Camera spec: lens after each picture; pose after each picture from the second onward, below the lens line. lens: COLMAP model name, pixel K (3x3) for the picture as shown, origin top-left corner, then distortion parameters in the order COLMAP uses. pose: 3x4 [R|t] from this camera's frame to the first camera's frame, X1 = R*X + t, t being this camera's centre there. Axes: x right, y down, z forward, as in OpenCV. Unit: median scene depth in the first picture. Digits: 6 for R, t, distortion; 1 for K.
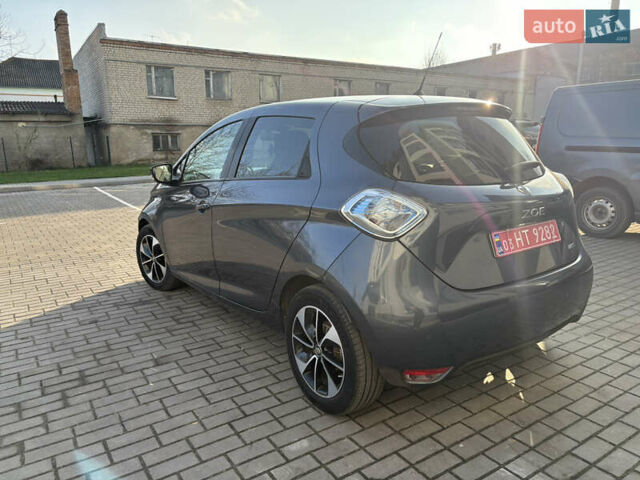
lens RADIAL K [[478.2, 0, 319.4], [0, 478.2, 249.6], [0, 0, 1]] dist [0.041556, -0.038390]
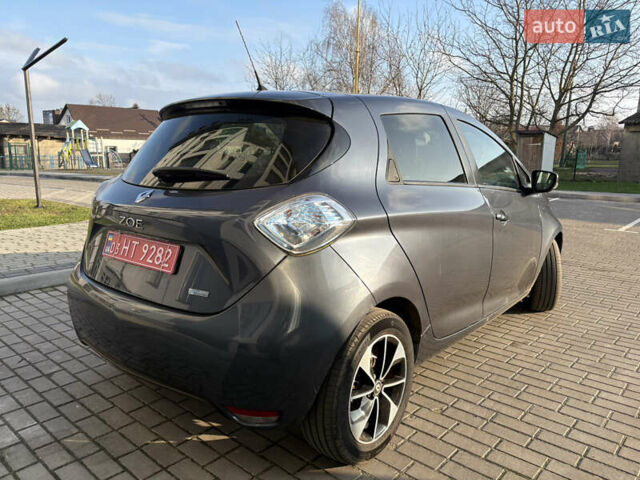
lens RADIAL K [[478.2, 0, 319.4], [0, 478.2, 249.6], [0, 0, 1]] dist [0.041556, -0.038390]
pose [[0.266203, 0.210656, -0.940617, 1.103459], [-0.231714, 0.961198, 0.149688, -0.193158], [0.935652, 0.178107, 0.304686, 0.857845]]
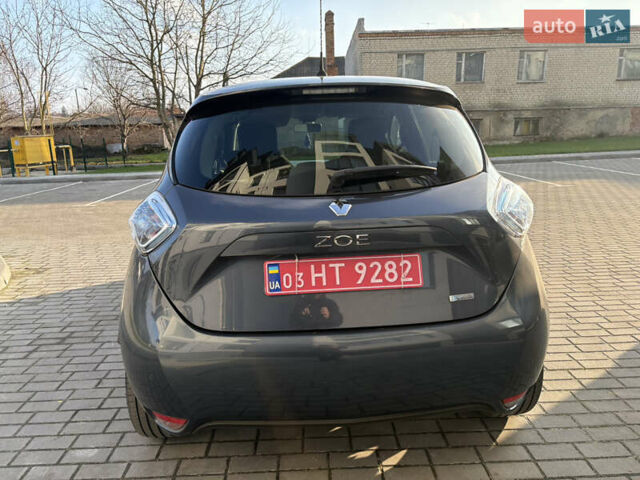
lens RADIAL K [[478.2, 0, 319.4], [0, 478.2, 249.6], [0, 0, 1]] dist [0.041556, -0.038390]
pose [[0.847110, 0.116539, -0.518482, 0.627286], [-0.101672, 0.993177, 0.057122, -0.080533], [0.521601, 0.004327, 0.853179, 0.317034]]
